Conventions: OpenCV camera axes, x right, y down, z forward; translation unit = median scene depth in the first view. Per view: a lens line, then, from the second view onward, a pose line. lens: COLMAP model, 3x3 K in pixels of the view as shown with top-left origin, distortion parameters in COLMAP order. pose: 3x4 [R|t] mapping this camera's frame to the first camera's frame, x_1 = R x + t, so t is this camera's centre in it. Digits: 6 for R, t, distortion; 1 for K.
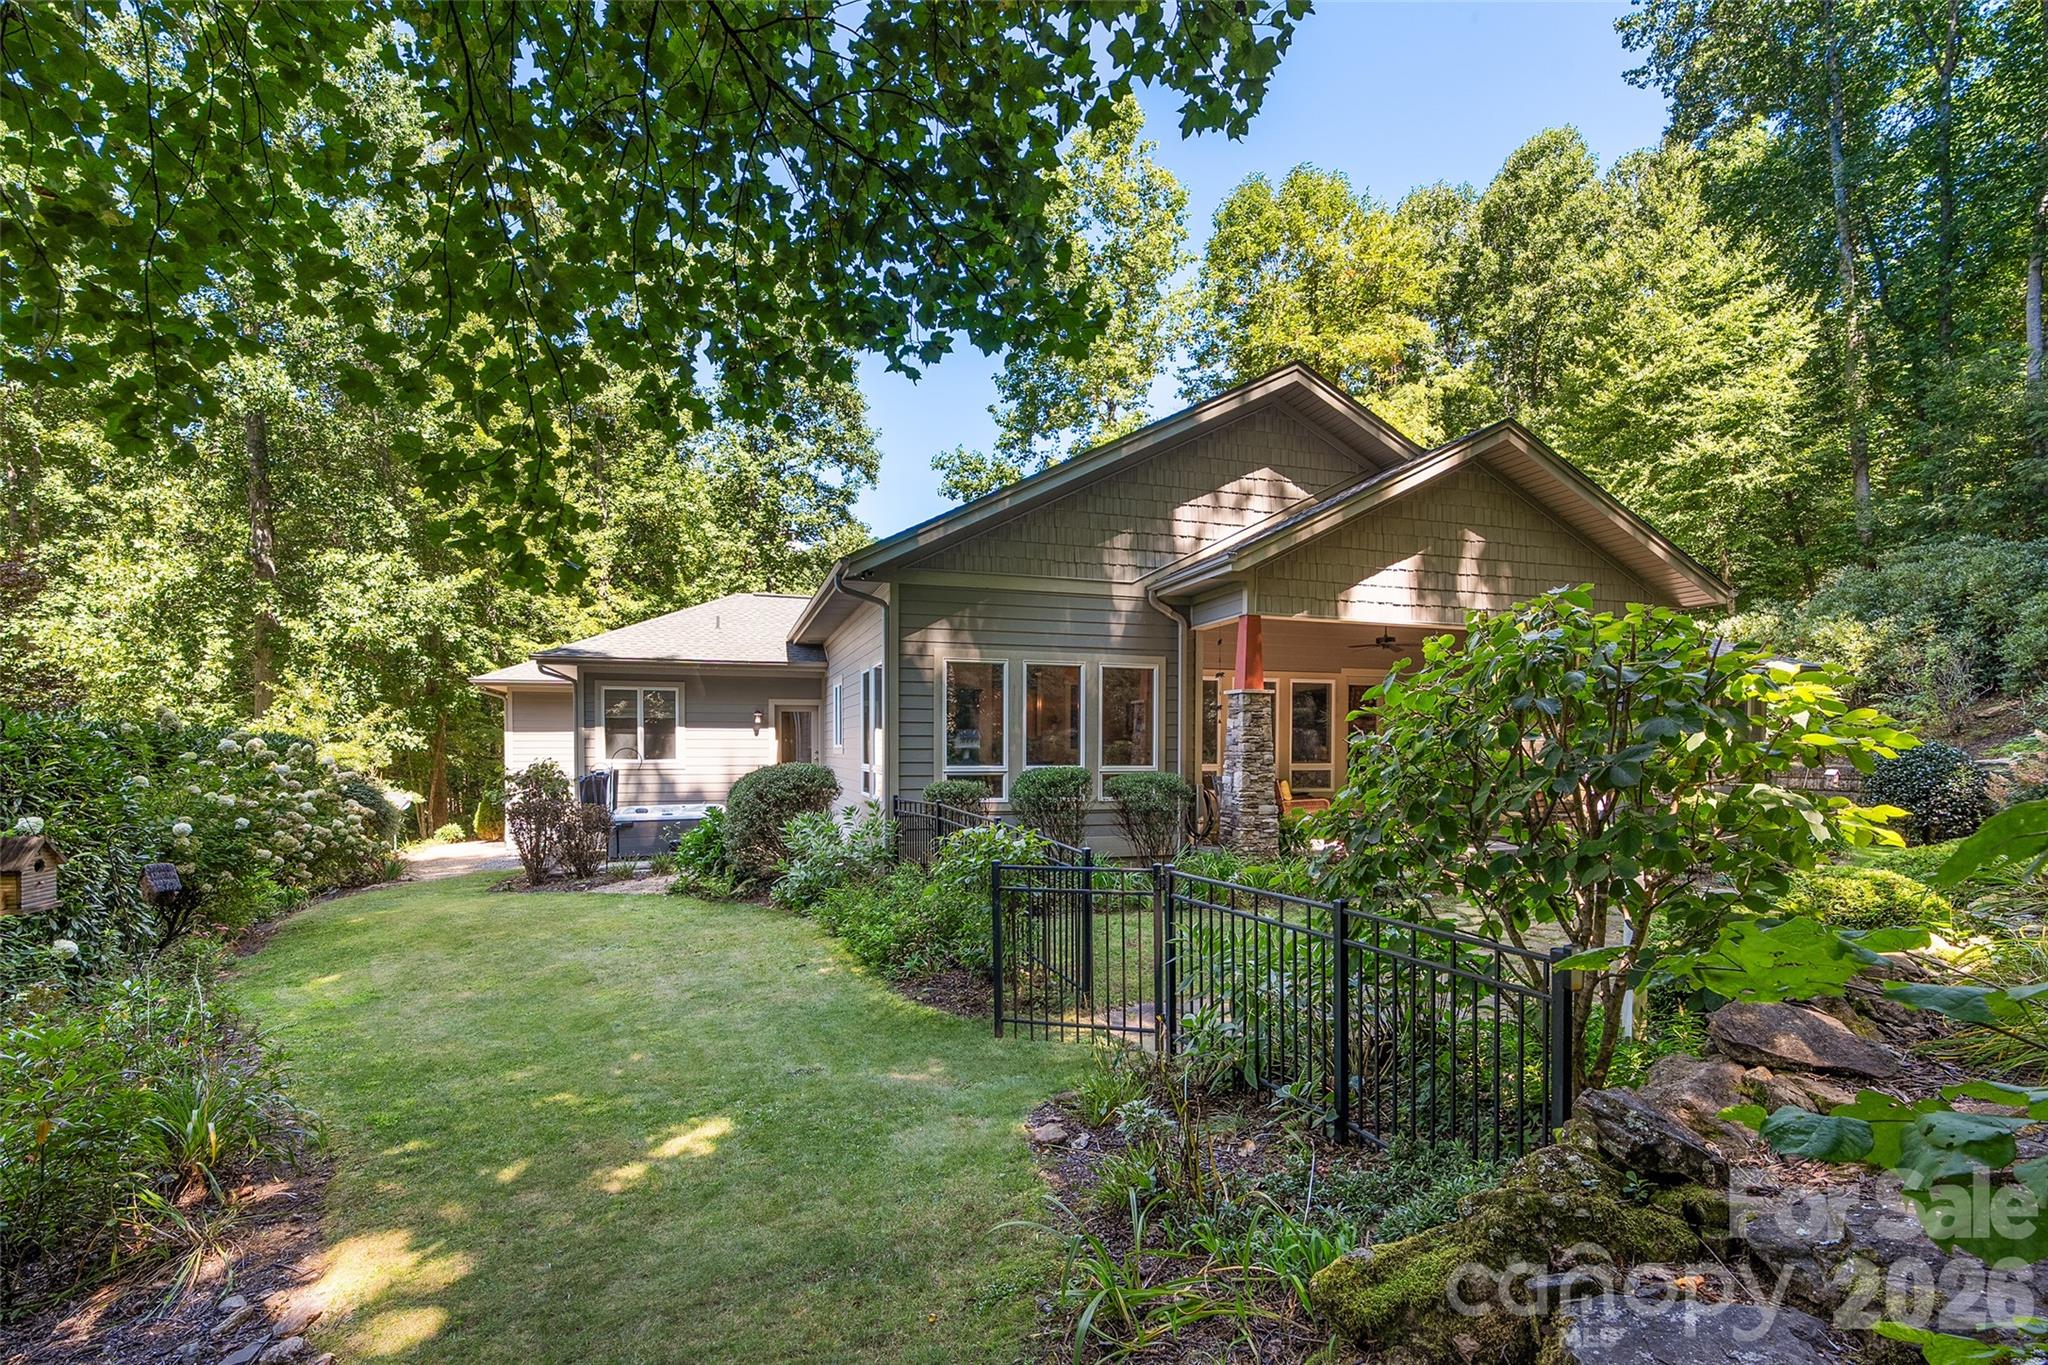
lens RADIAL K [[955.8, 0, 1023.0], [0, 955.8, 742.7], [0, 0, 1]] dist [-0.001922, 0.001697]
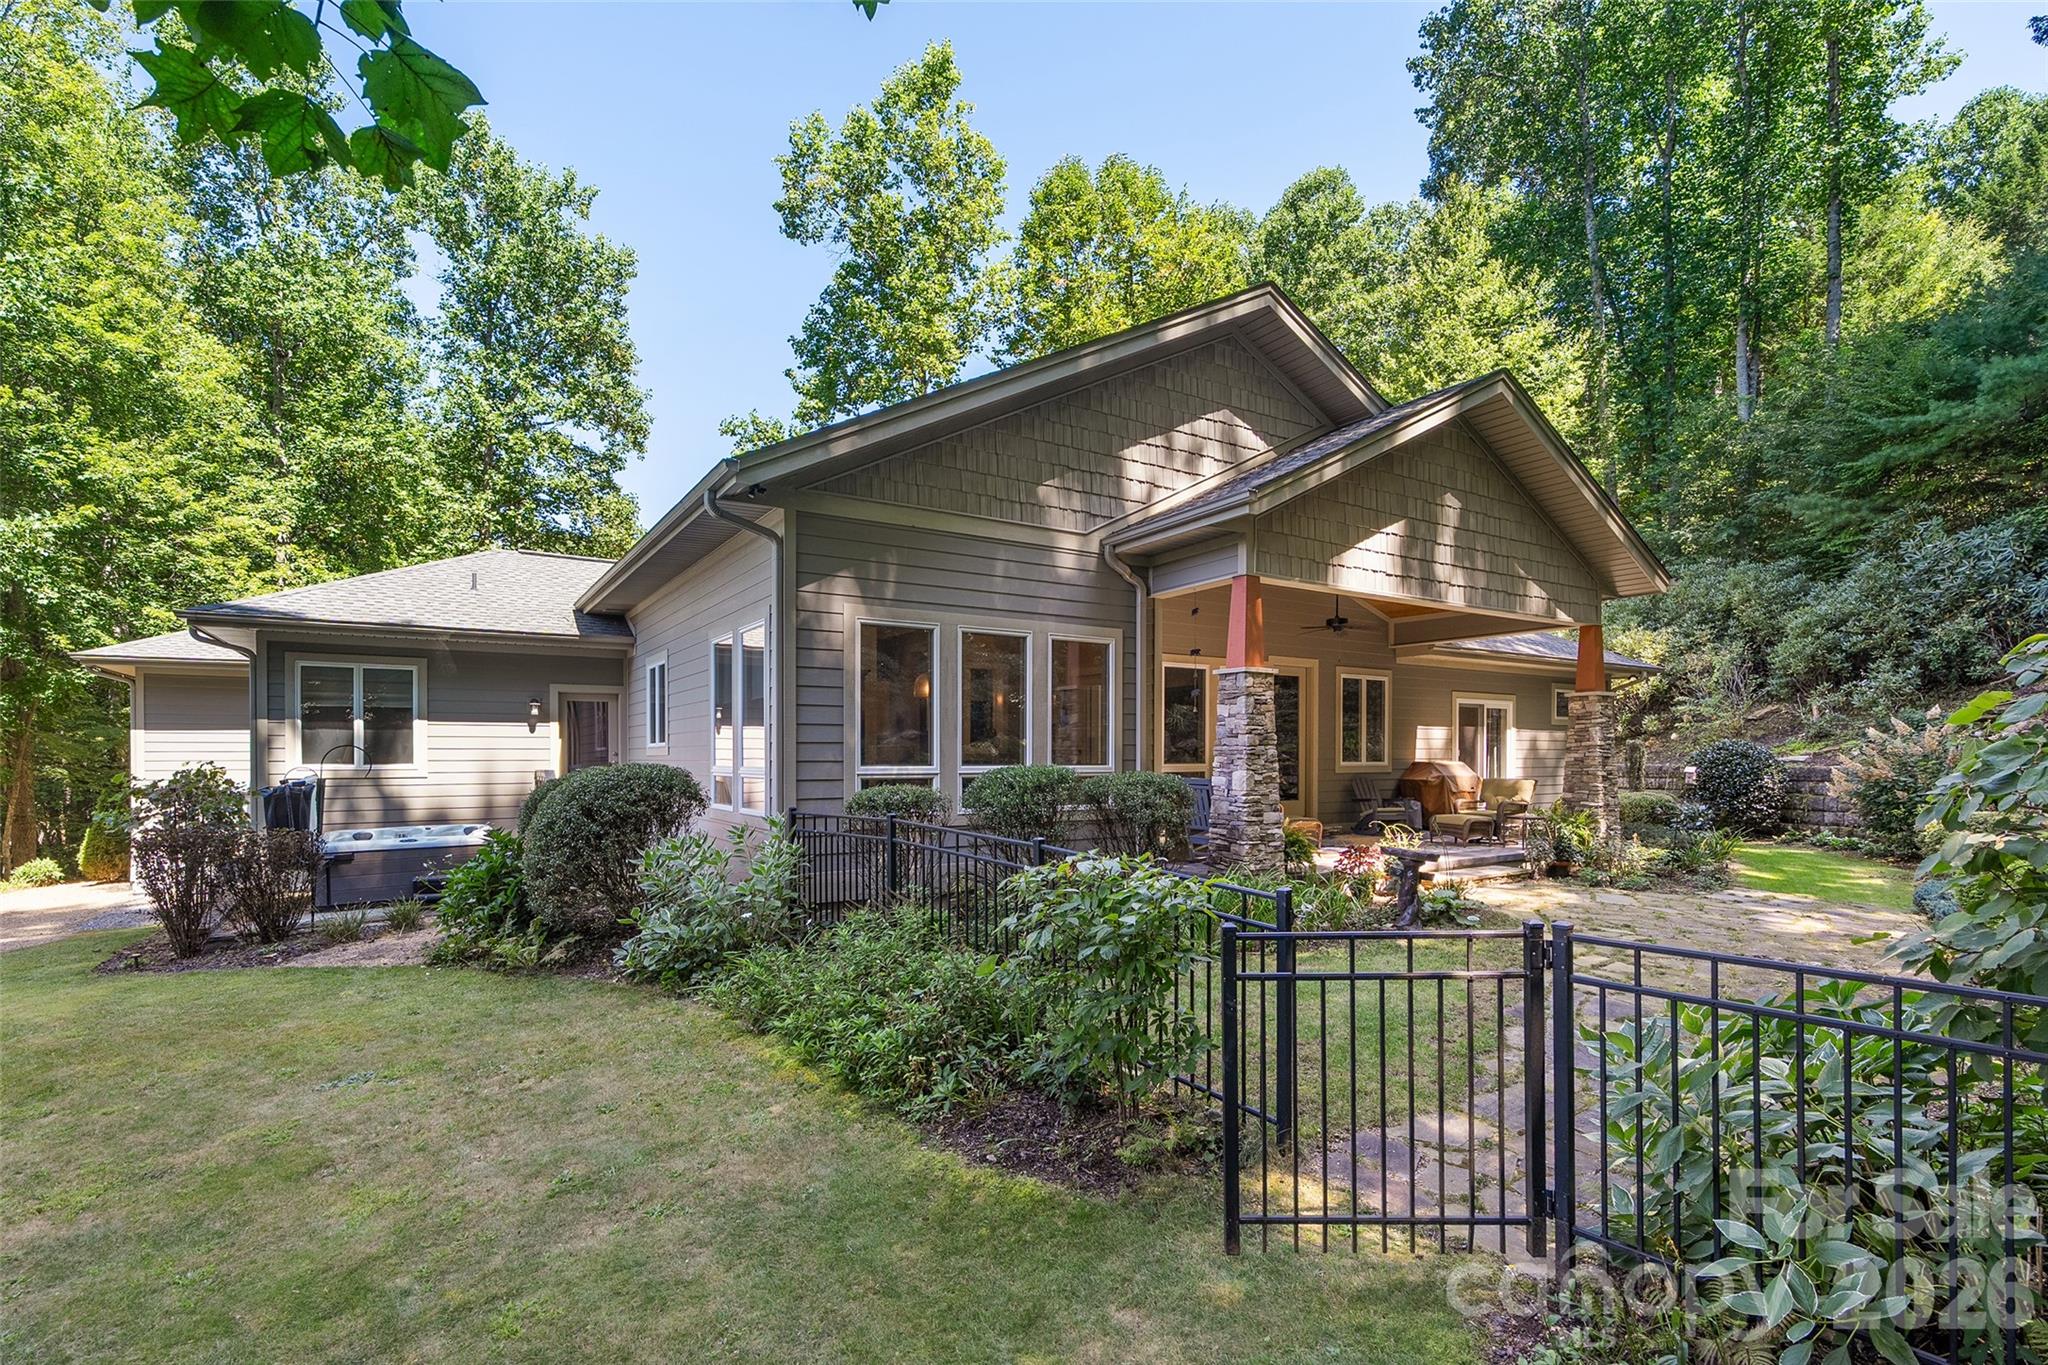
lens RADIAL K [[955.8, 0, 1023.0], [0, 955.8, 742.7], [0, 0, 1]] dist [-0.001922, 0.001697]
pose [[0.968110, -0.000075, 0.250527, -0.087795], [0.002406, 0.999957, -0.008999, 0.008211], [-0.250516, 0.009315, 0.968068, 0.163383]]
